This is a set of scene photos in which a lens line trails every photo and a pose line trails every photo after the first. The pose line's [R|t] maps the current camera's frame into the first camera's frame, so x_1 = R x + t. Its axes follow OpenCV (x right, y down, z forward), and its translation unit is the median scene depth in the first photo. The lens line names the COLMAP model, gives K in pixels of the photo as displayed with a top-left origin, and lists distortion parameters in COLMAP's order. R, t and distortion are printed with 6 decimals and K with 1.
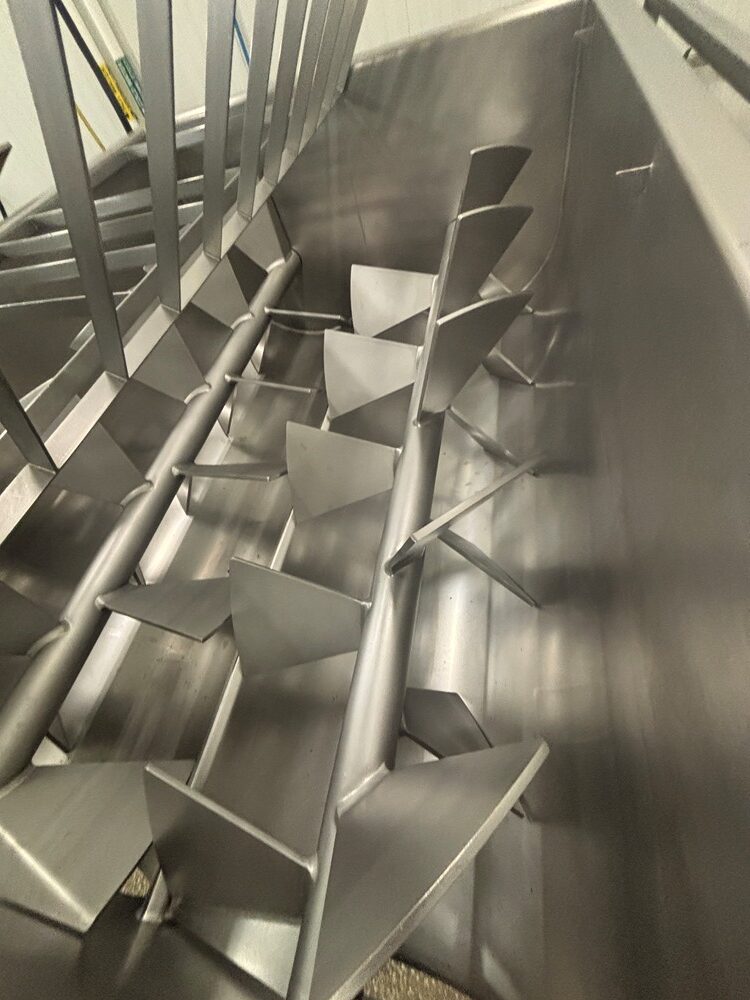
lens RADIAL K [[401.0, 0, 378.6], [0, 401.0, 500.4], [0, 0, 1]] dist [-0.000449, 0.000355]
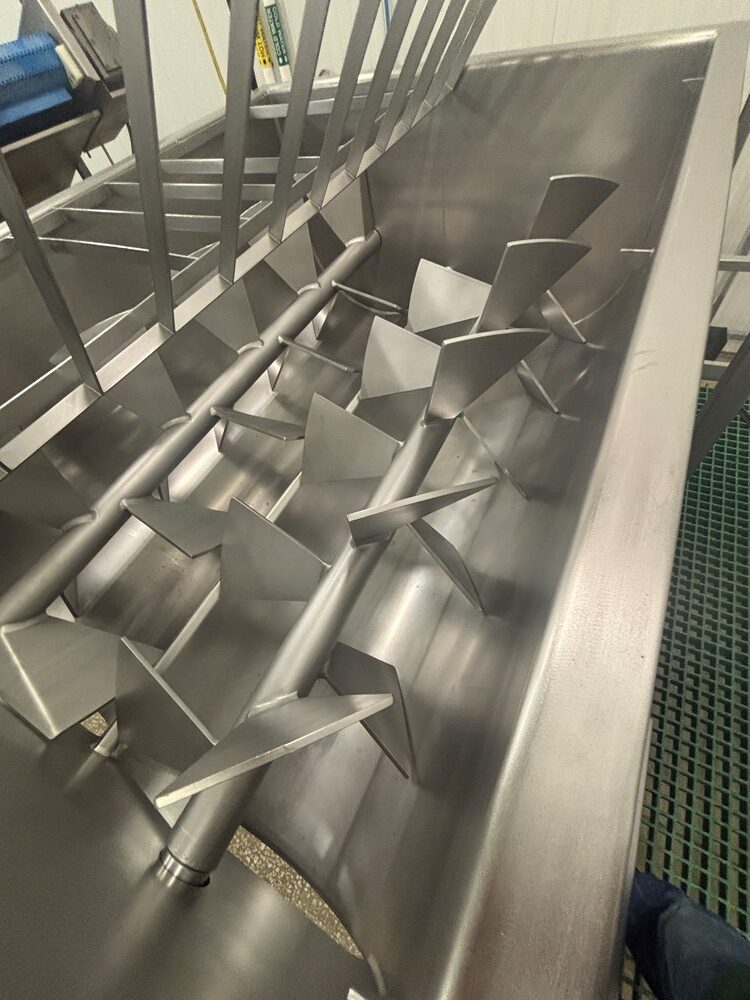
lens RADIAL K [[401.0, 0, 378.6], [0, 401.0, 500.4], [0, 0, 1]] dist [-0.000449, 0.000355]
pose [[0.959558, 0.266215, -0.091535, 0.110295], [-0.261129, 0.963188, 0.063871, -0.024101], [0.105169, -0.037386, 0.993751, -0.085990]]
